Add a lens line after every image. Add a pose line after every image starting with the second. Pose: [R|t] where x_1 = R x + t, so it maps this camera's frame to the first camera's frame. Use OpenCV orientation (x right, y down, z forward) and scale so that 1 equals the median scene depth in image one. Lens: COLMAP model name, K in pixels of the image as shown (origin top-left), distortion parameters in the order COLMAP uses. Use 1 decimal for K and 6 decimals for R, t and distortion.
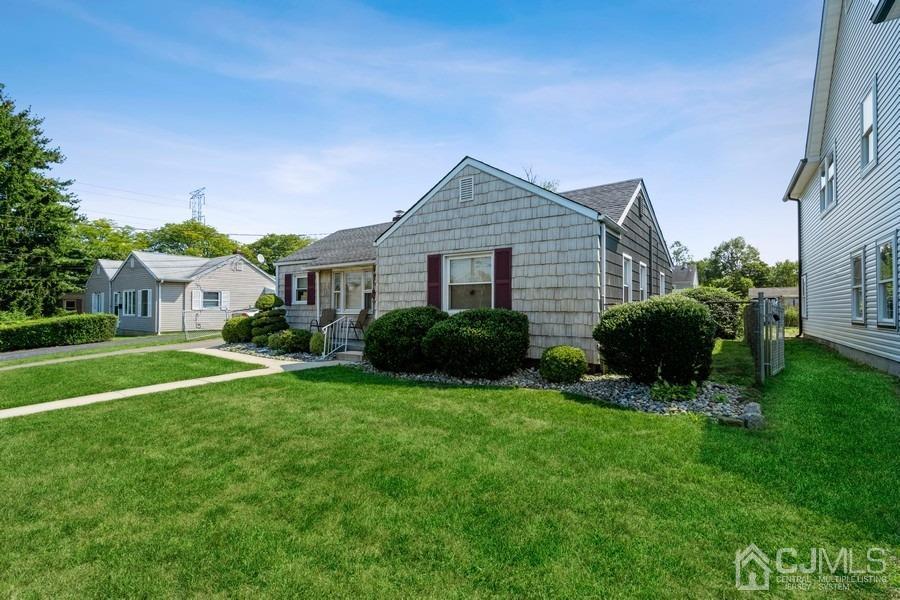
lens RADIAL K [[415.3, 0, 448.7], [0, 415.3, 299.6], [0, 0, 1]] dist [-0.006798, 0.004699]
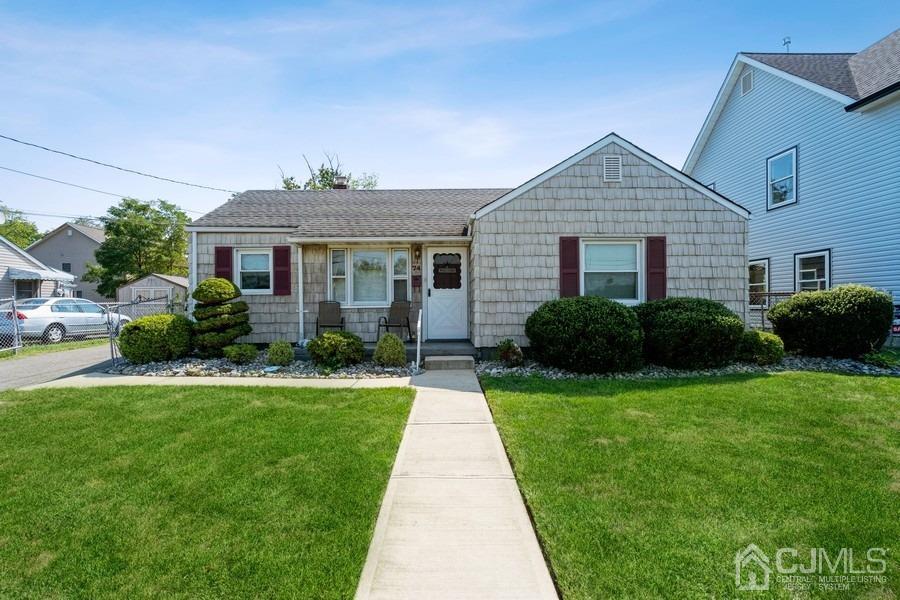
lens RADIAL K [[415.3, 0, 450.8], [0, 415.3, 303.3], [0, 0, 1]] dist [-0.006798, 0.004699]
pose [[0.804196, -0.004072, 0.594350, -0.829146], [-0.006108, 0.999867, 0.015115, 0.021878], [-0.594333, -0.015786, 0.804064, 0.490879]]
